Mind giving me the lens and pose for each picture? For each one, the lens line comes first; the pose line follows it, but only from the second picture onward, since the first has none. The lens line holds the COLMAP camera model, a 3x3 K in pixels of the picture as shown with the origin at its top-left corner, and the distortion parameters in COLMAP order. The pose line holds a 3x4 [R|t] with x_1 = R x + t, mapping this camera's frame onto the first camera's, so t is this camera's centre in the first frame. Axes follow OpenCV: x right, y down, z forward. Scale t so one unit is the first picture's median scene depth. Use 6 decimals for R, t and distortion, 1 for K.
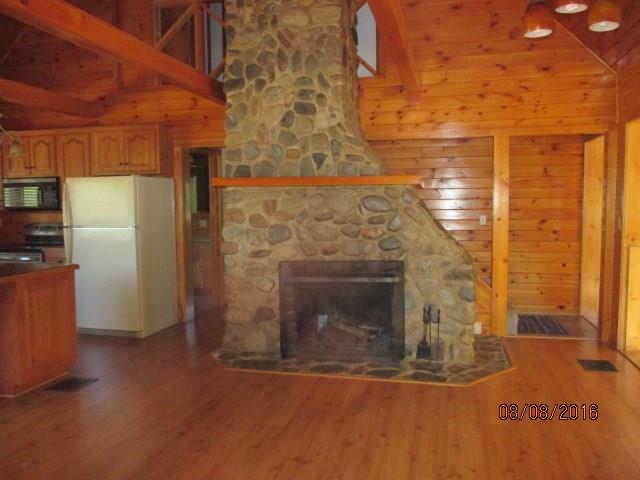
lens RADIAL K [[539.9, 0, 319.7], [0, 539.9, 240.0], [0, 0, 1]] dist [-0.030190, 0.009269]
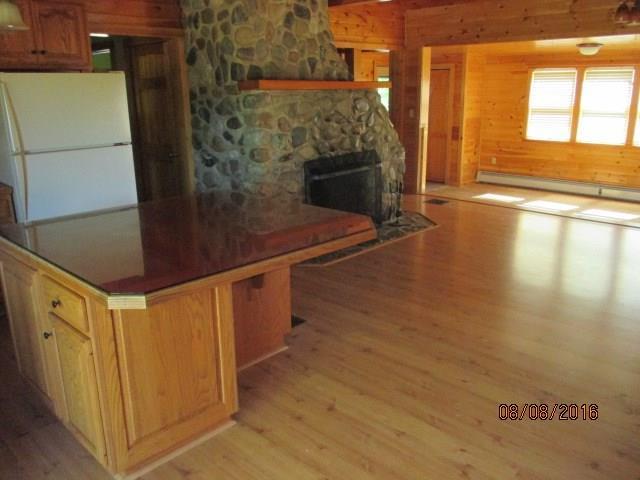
lens RADIAL K [[539.9, 0, 319.7], [0, 539.9, 239.7], [0, 0, 1]] dist [-0.030190, 0.009269]
pose [[0.500692, -0.233381, 0.833571, -0.970634], [0.067123, 0.970538, 0.231411, -0.055873], [-0.863019, -0.059914, 0.501606, 0.426813]]
